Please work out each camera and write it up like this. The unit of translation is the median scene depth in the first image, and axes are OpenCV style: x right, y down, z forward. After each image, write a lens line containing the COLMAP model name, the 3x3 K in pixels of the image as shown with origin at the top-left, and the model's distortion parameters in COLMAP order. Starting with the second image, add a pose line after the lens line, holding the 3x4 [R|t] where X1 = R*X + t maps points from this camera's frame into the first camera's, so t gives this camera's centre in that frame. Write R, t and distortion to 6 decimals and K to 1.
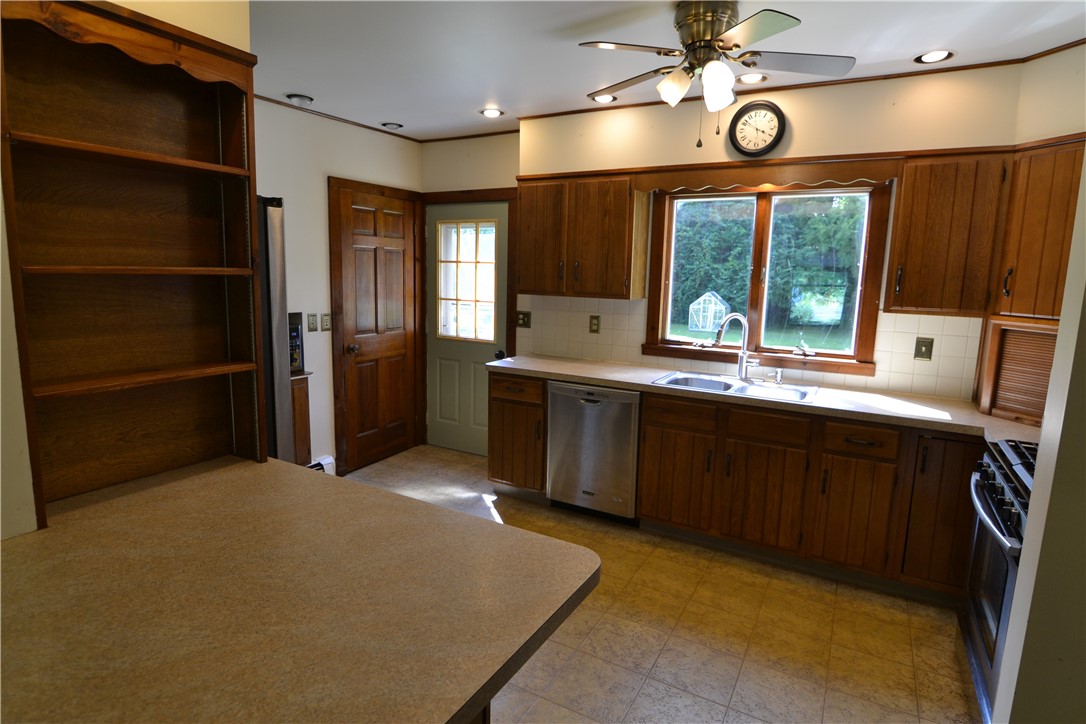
lens RADIAL K [[576.4, 0, 538.4], [0, 576.4, 356.8], [0, 0, 1]] dist [0.001302, -0.020808]
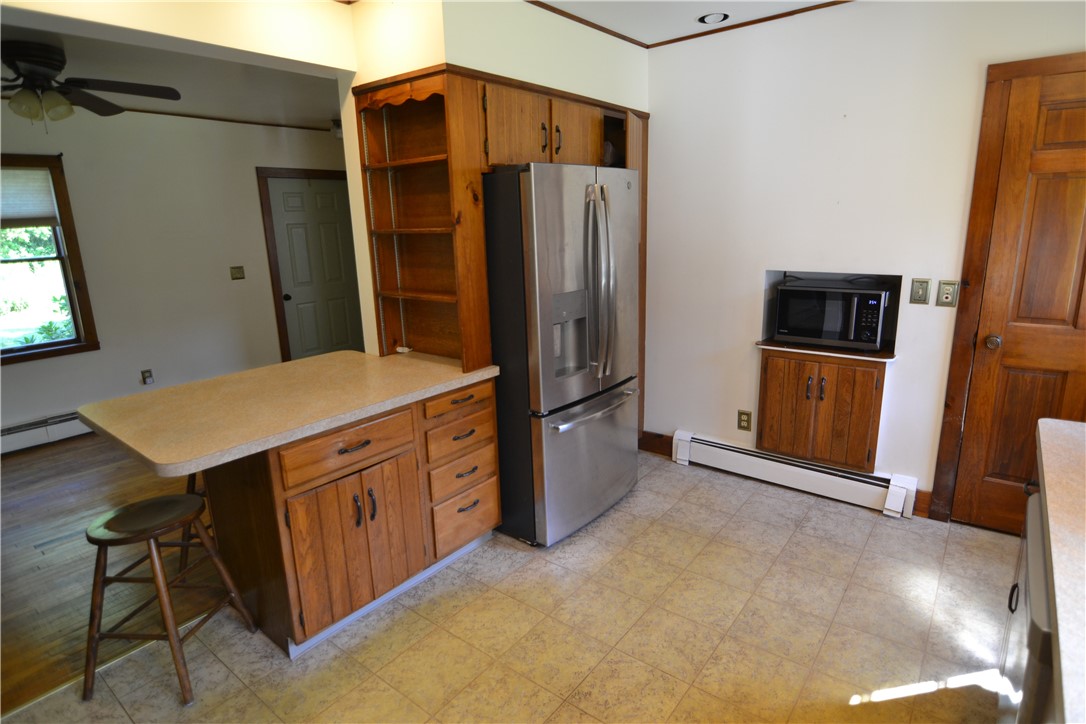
lens RADIAL K [[583.8, 0, 539.7], [0, 583.8, 357.2], [0, 0, 1]] dist [-0.012300, -0.003932]
pose [[-0.150666, 0.210322, -0.965953, 0.398505], [-0.117732, 0.966335, 0.228769, -0.091937], [0.981549, 0.148191, -0.120832, 0.653741]]
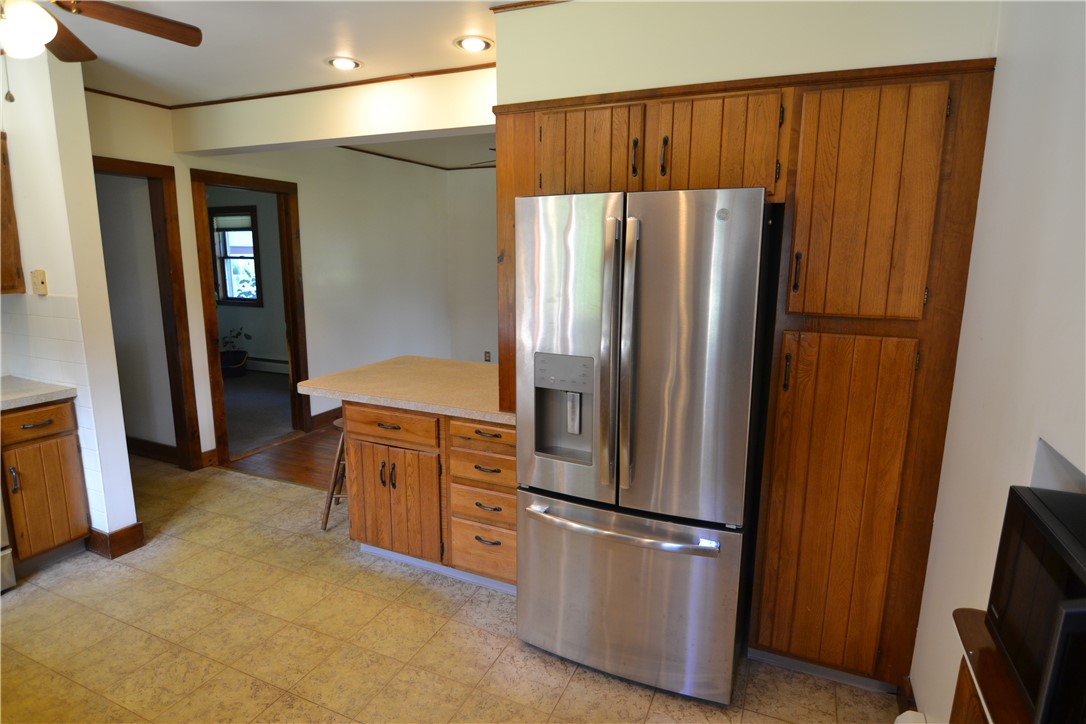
lens RADIAL K [[583.8, 0, 539.7], [0, 583.8, 357.2], [0, 0, 1]] dist [-0.012300, -0.003932]
pose [[-0.994598, -0.013208, -0.102960, -0.208125], [-0.045695, 0.946308, 0.320020, -0.182535], [0.093205, 0.322996, -0.941800, 1.099605]]
